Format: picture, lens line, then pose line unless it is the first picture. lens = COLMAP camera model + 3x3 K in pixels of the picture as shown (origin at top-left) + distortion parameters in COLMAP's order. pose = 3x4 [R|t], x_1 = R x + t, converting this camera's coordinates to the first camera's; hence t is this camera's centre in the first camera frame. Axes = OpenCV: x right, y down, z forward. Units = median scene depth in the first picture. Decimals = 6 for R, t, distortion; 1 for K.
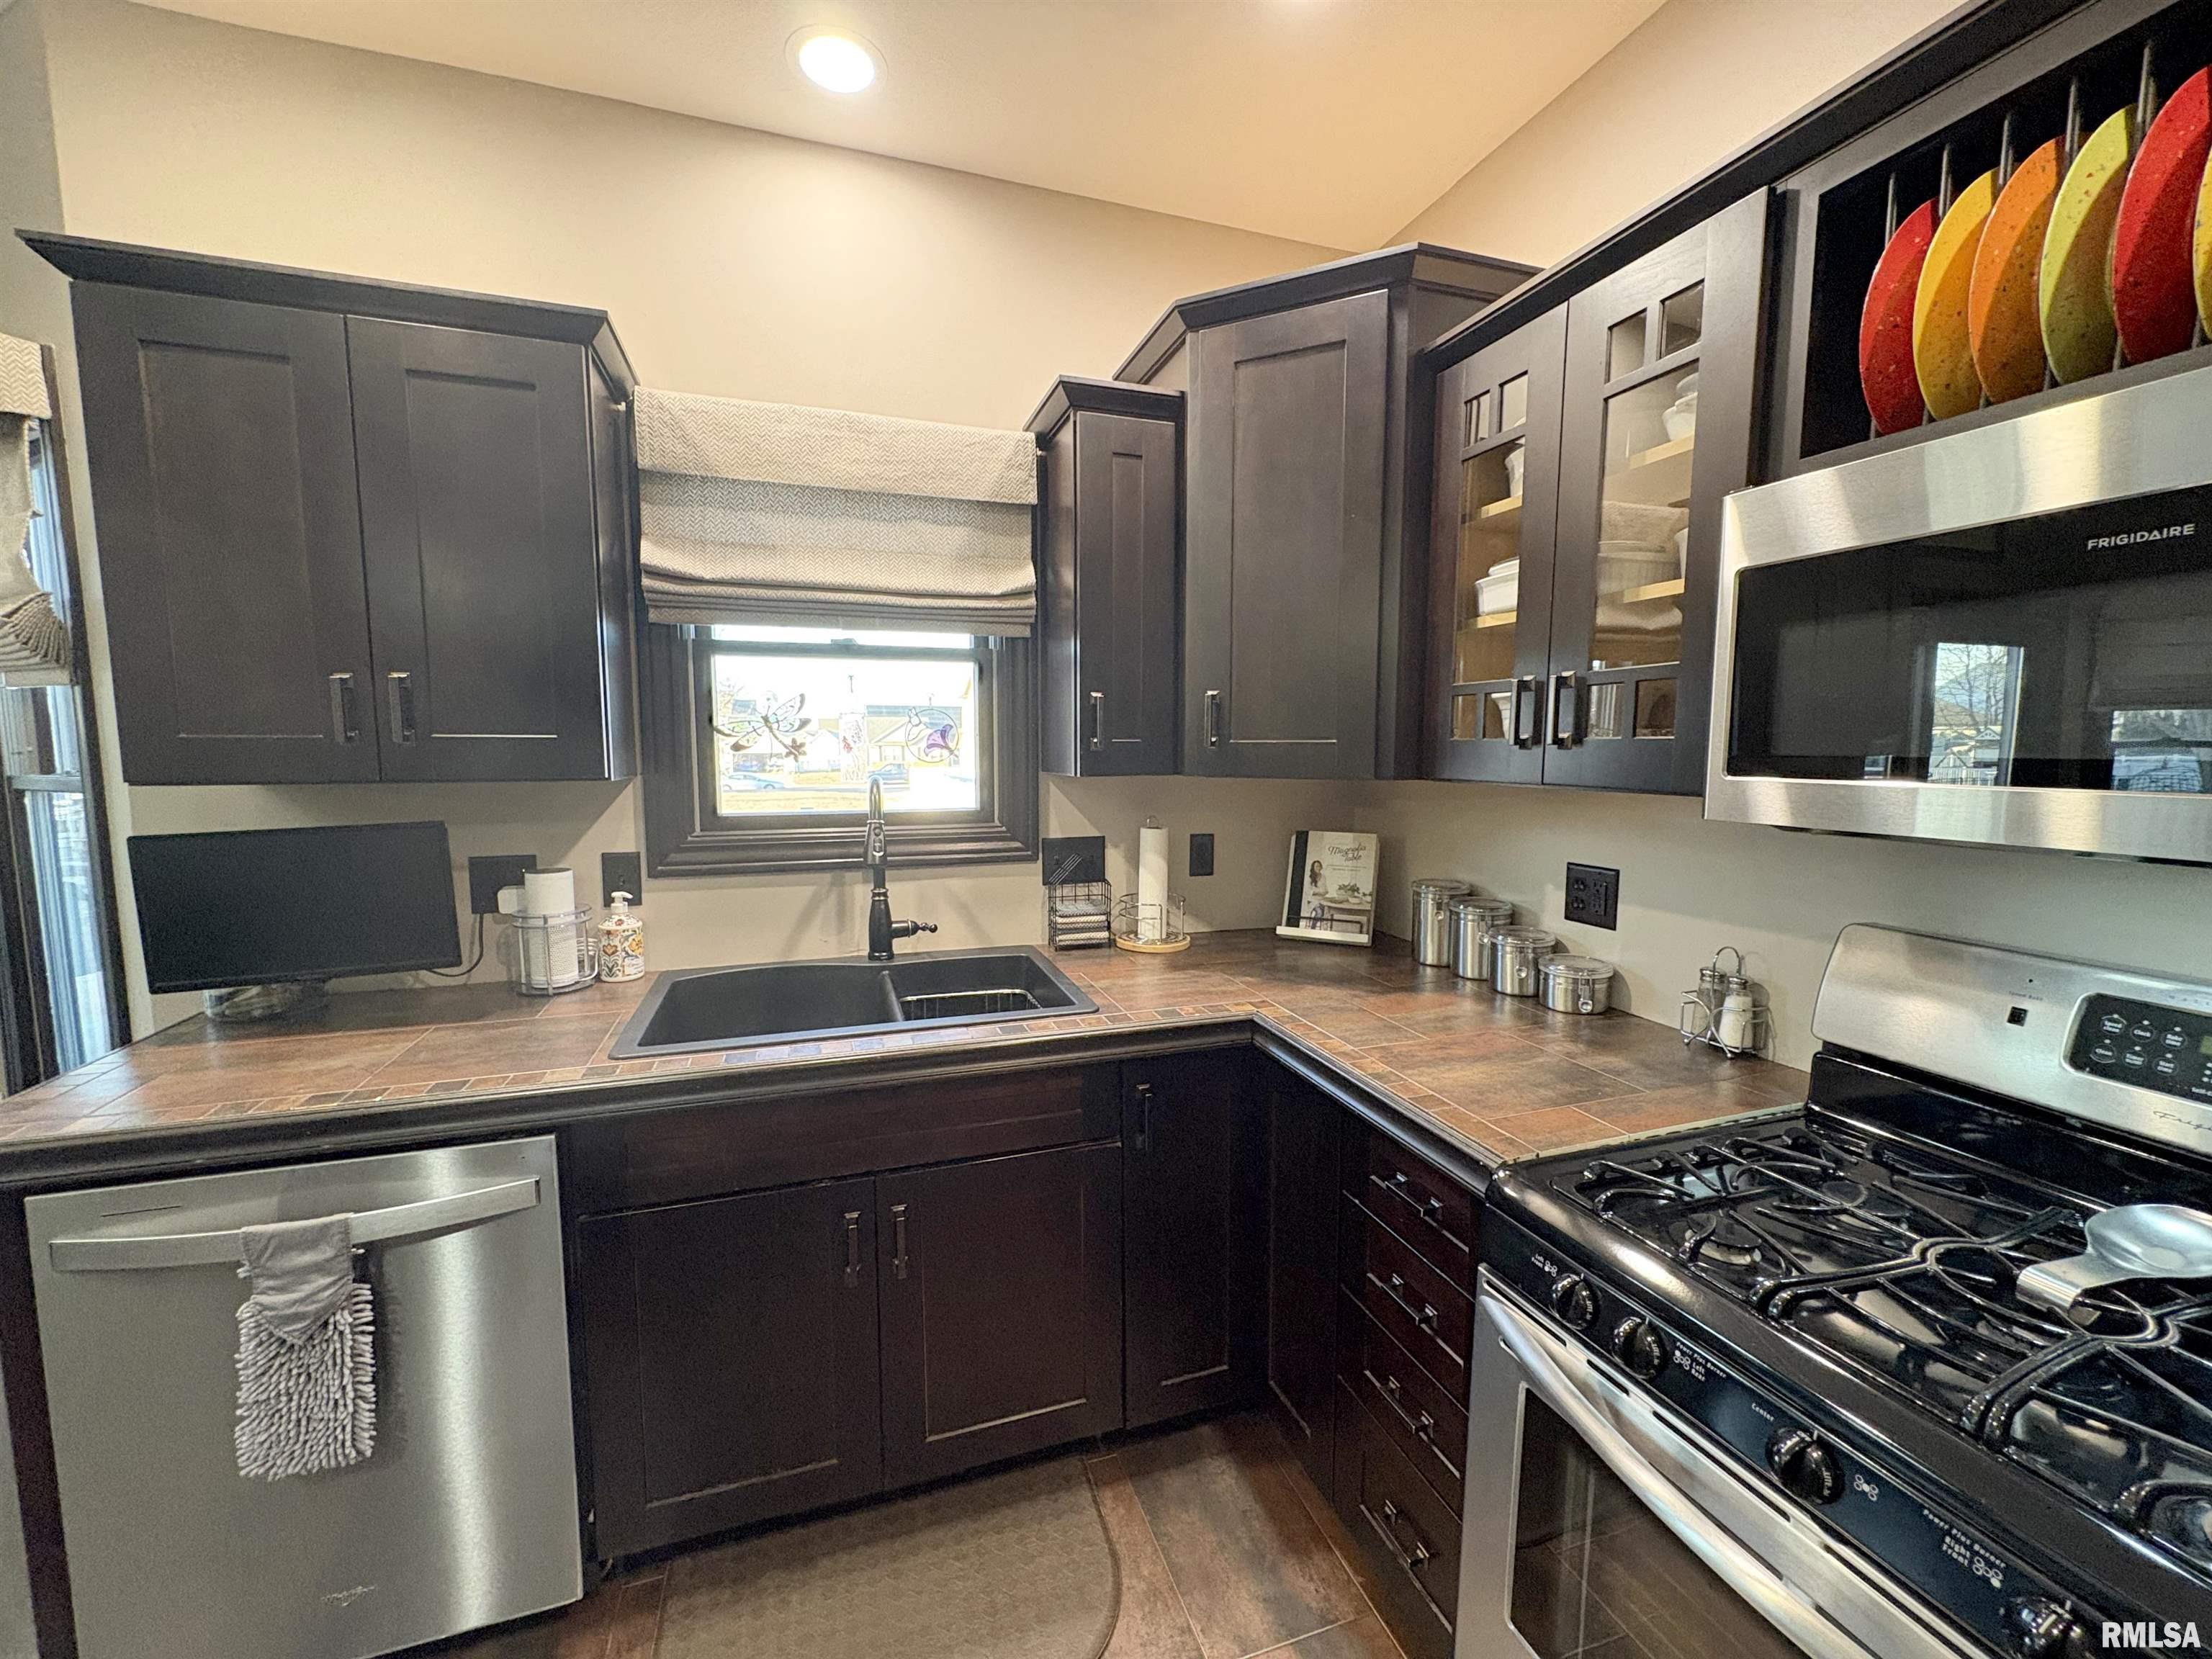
lens RADIAL K [[881.3, 0, 1106.0], [0, 881.3, 829.5], [0, 0, 1]] dist [0.000247, 0.000085]
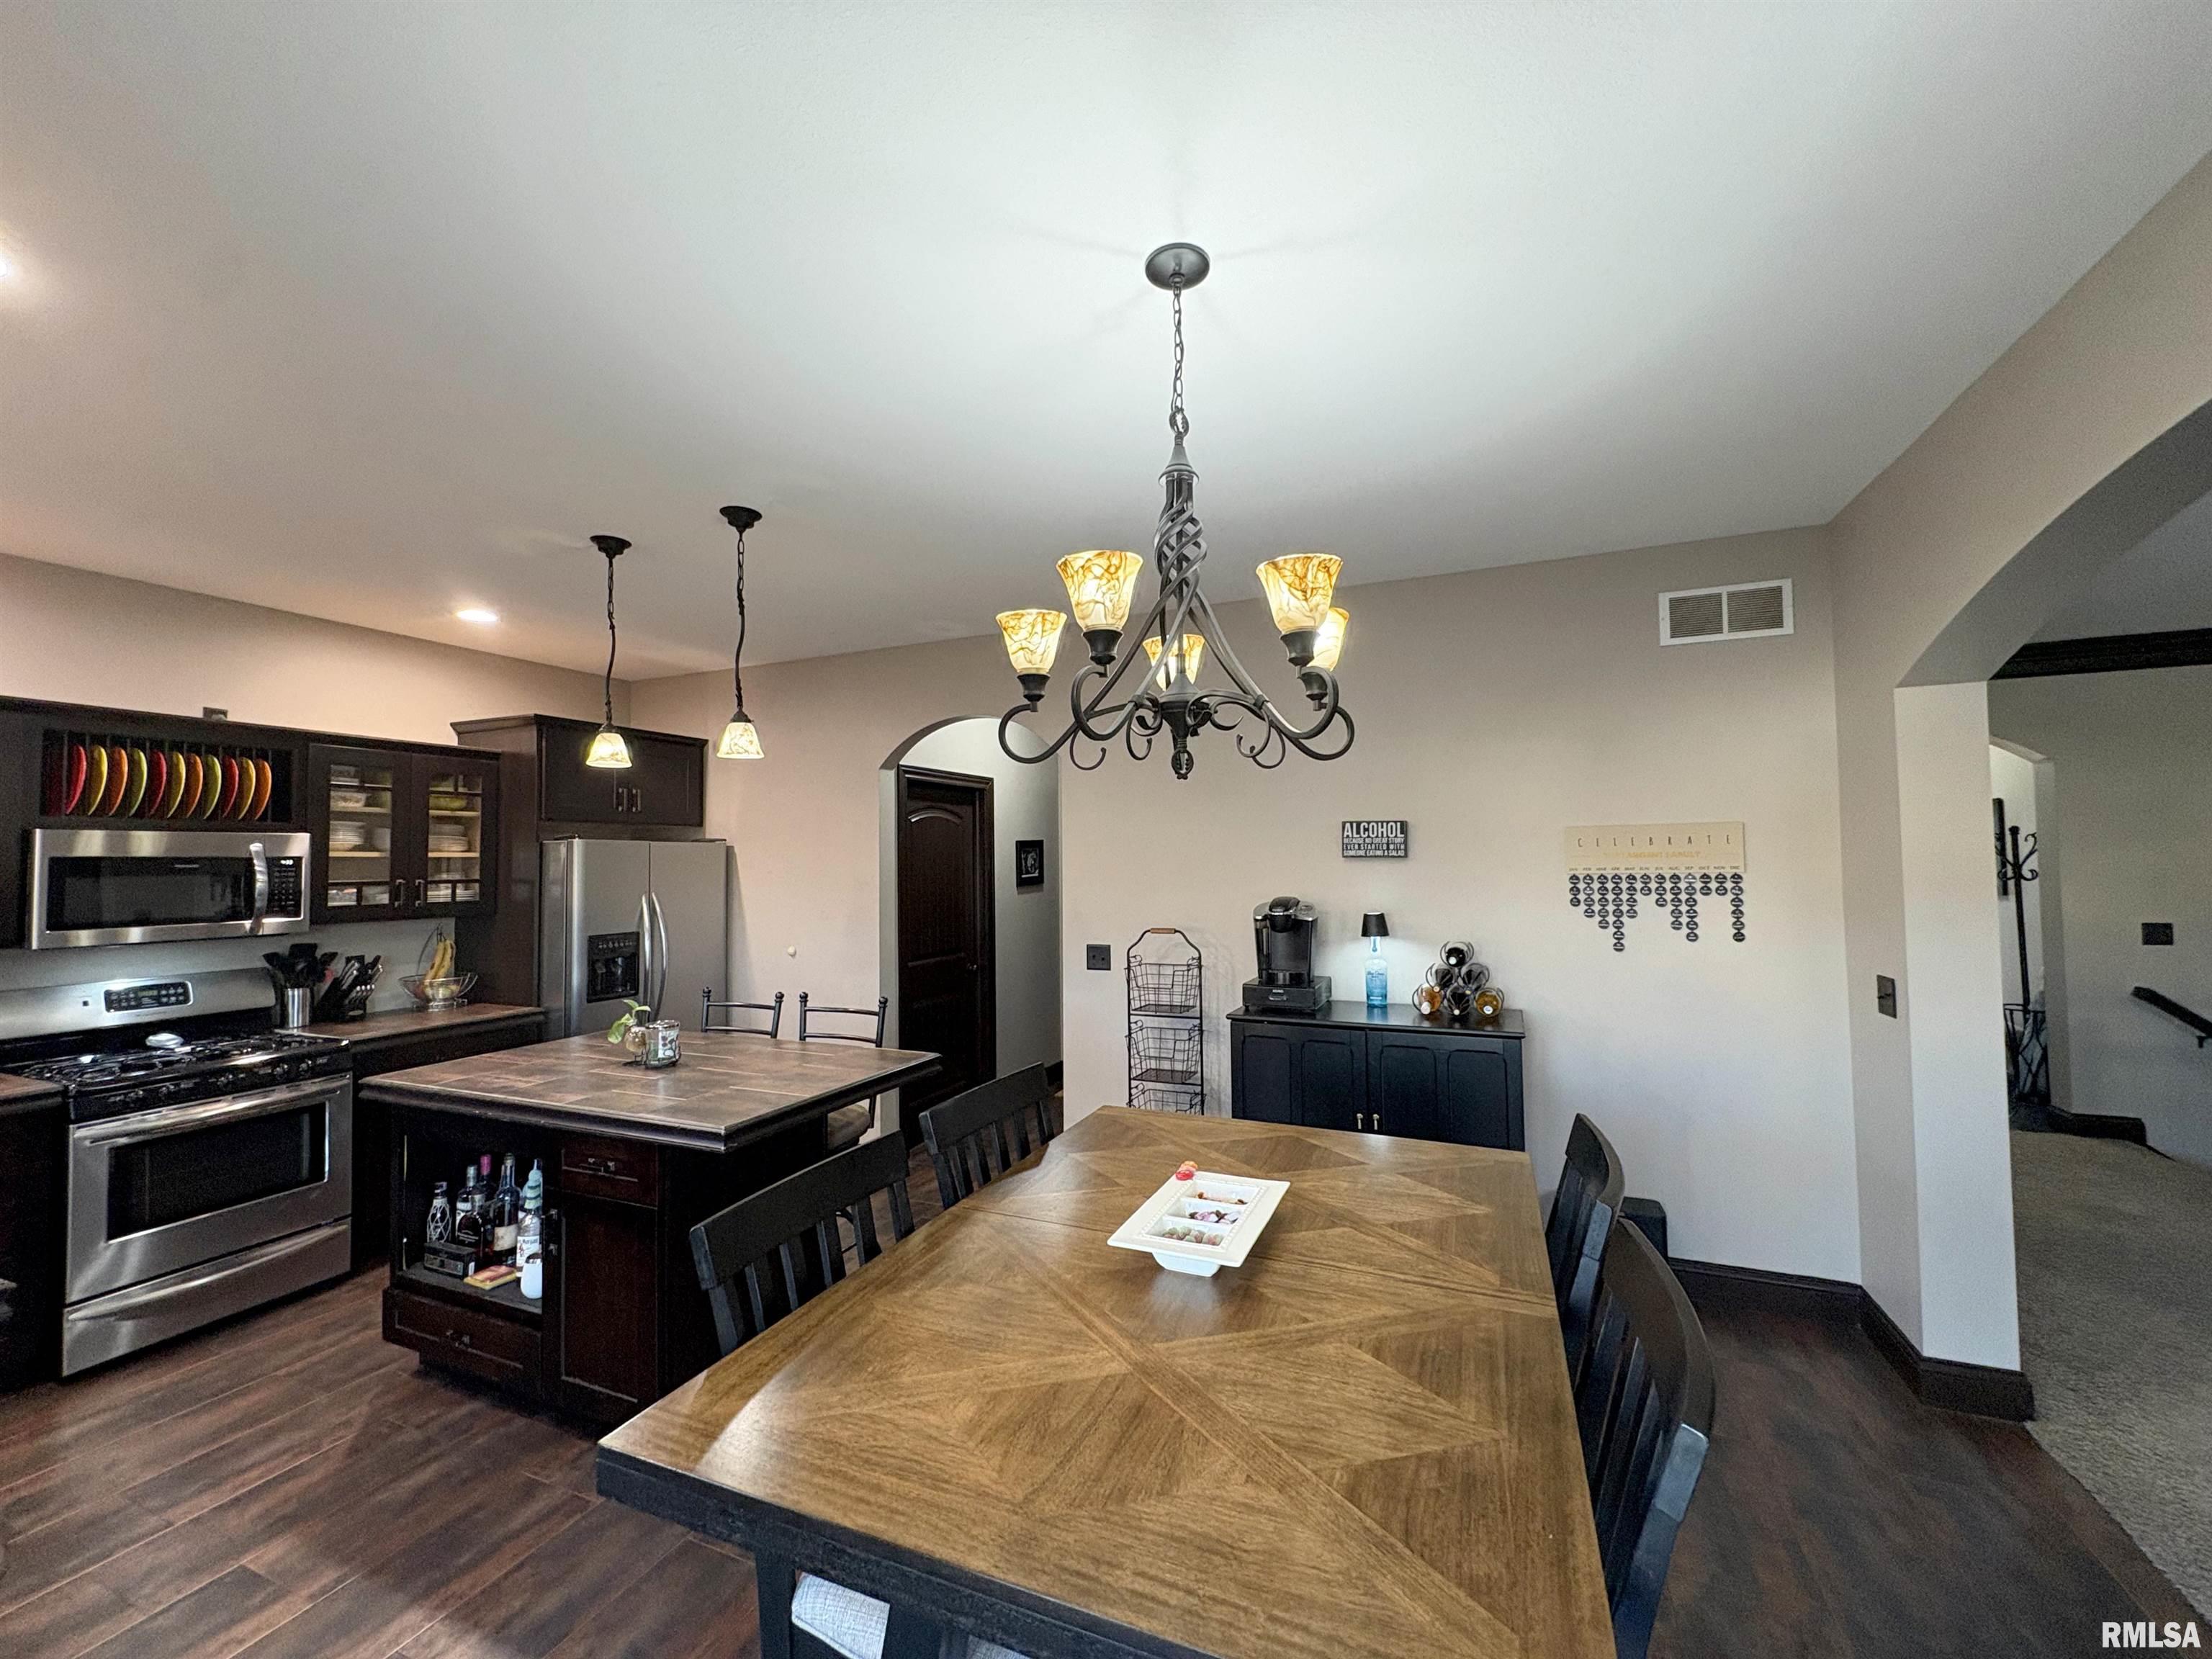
lens RADIAL K [[881.3, 0, 1106.0], [0, 881.3, 829.5], [0, 0, 1]] dist [0.000247, 0.000085]
pose [[-0.744302, 0.034118, 0.666971, -2.126233], [0.076953, 0.996424, 0.034905, -0.130677], [-0.663395, 0.077305, -0.744265, 0.504701]]
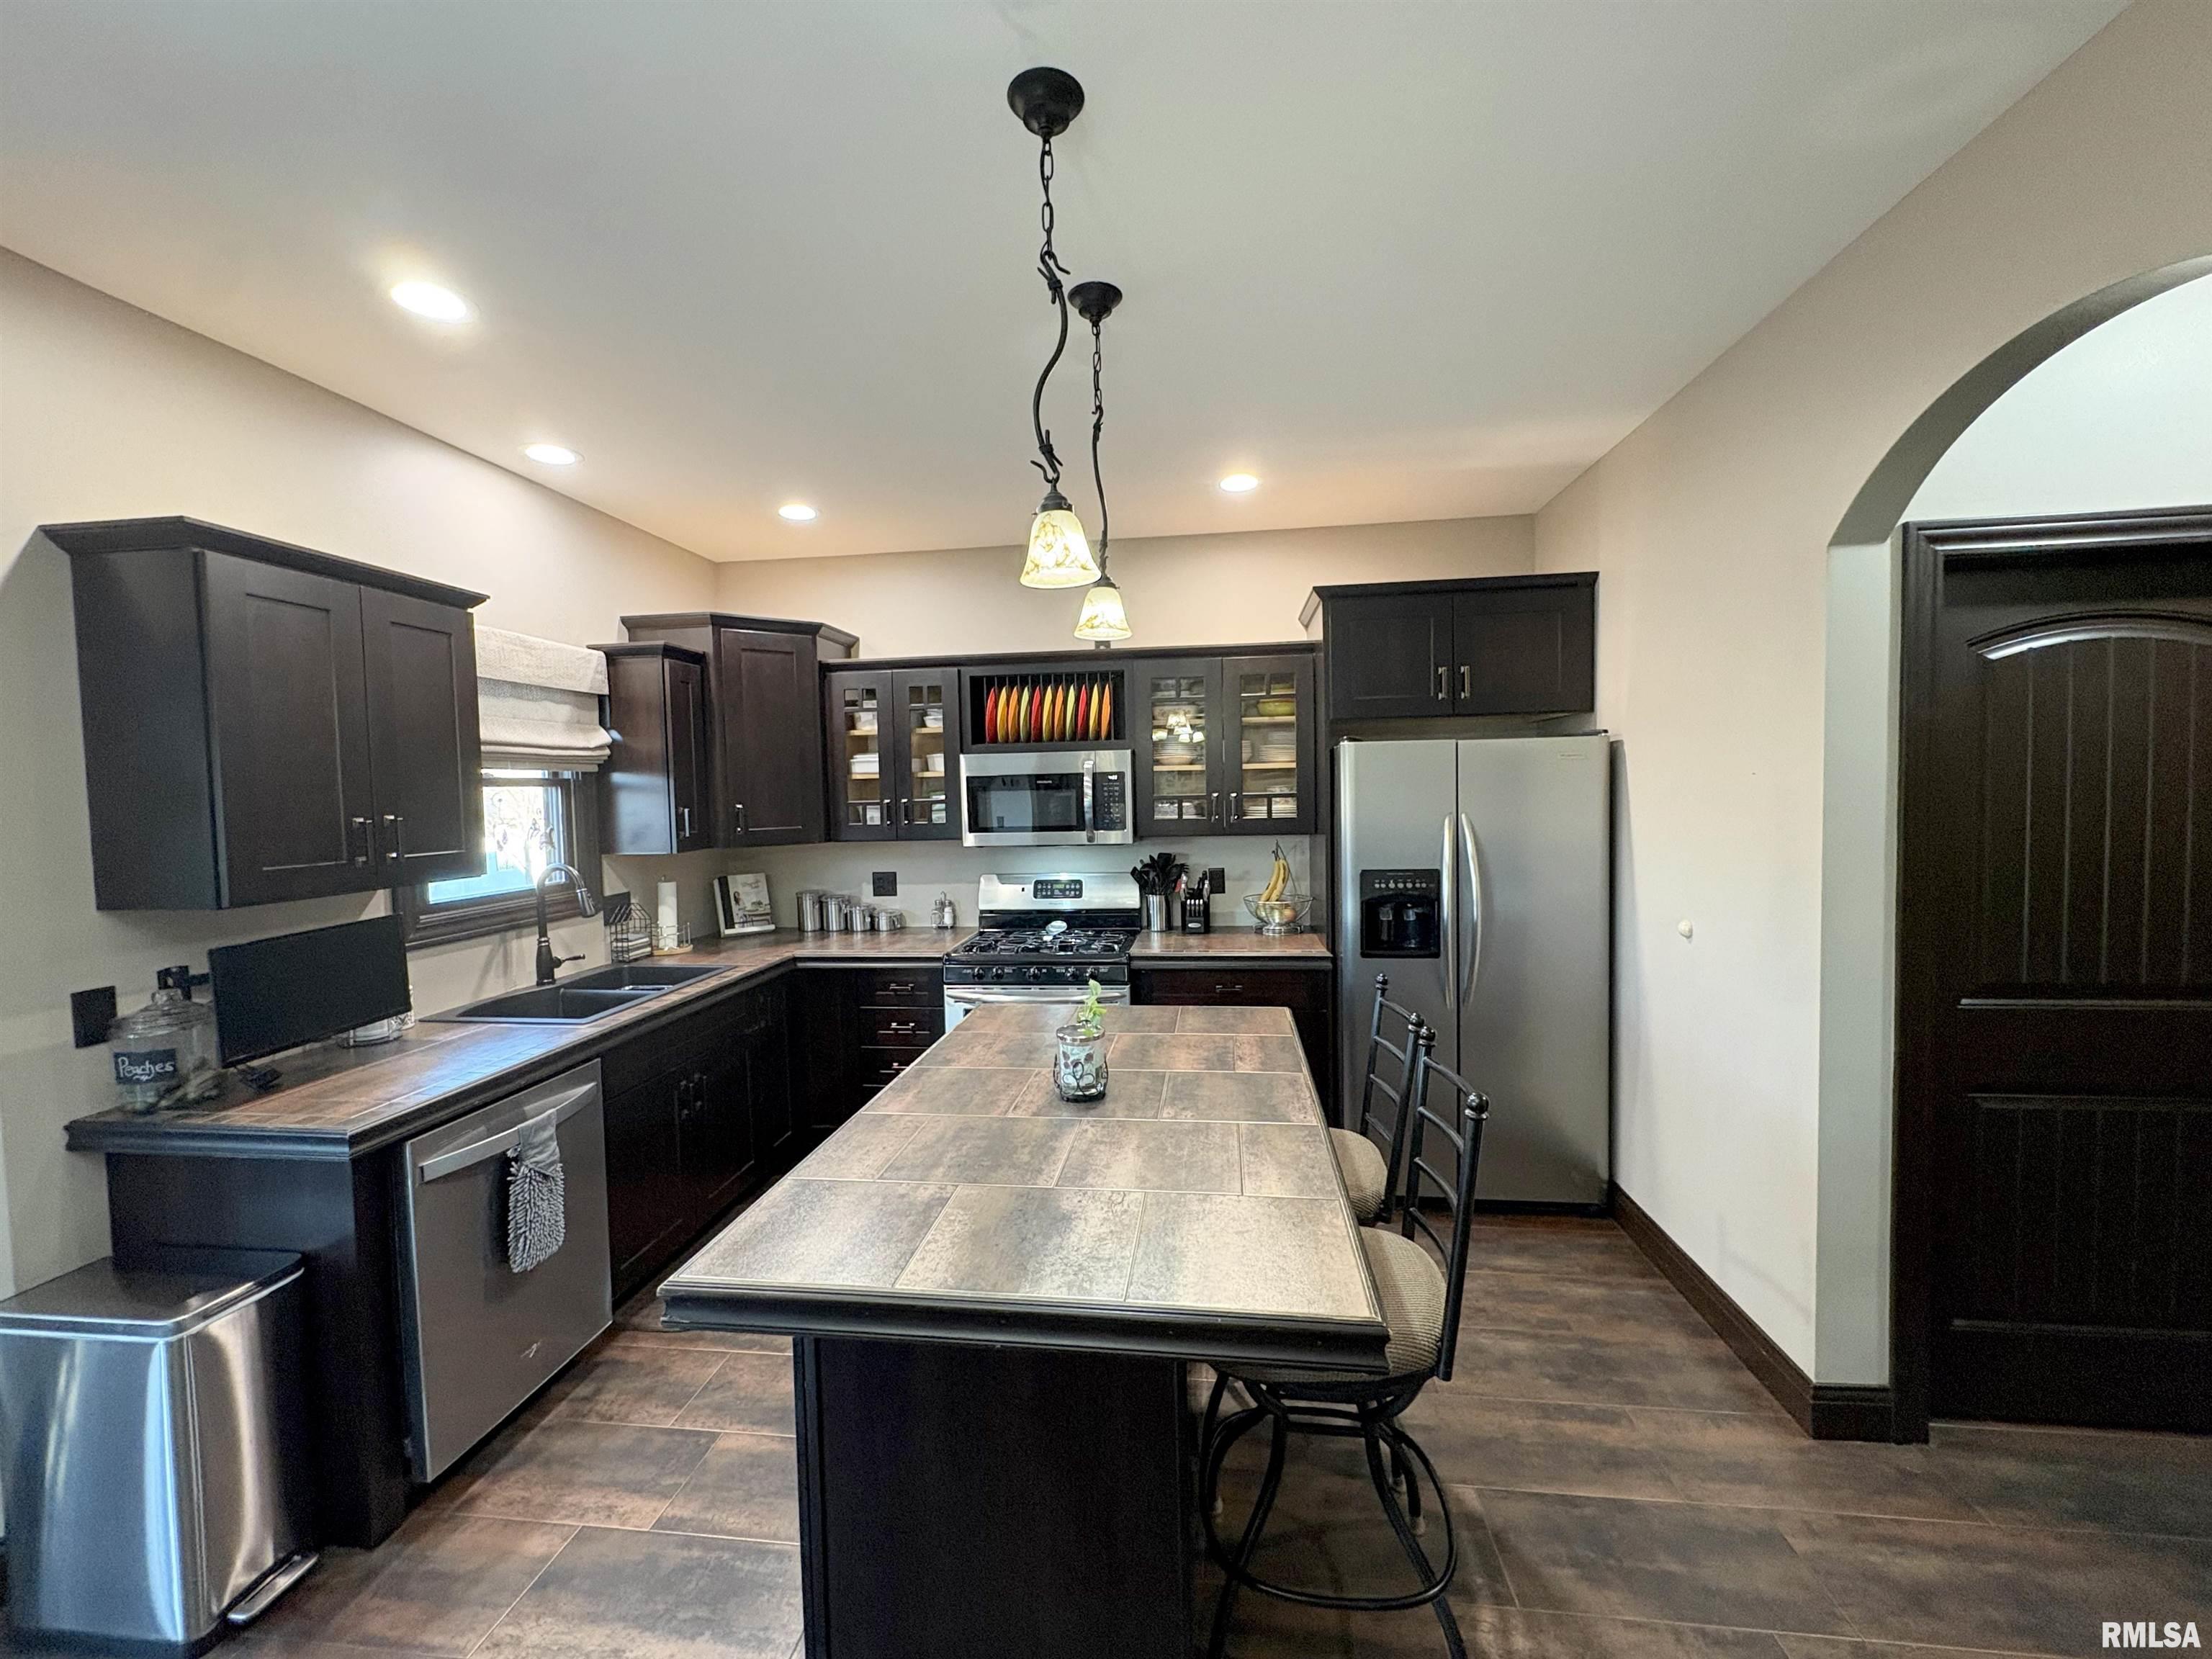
lens RADIAL K [[881.3, 0, 1106.0], [0, 881.3, 829.5], [0, 0, 1]] dist [0.000247, 0.000085]
pose [[0.432228, -0.054168, 0.900136, -1.344249], [0.111303, 0.993766, 0.006357, -0.023079], [-0.894869, 0.097440, 0.435563, -0.617867]]
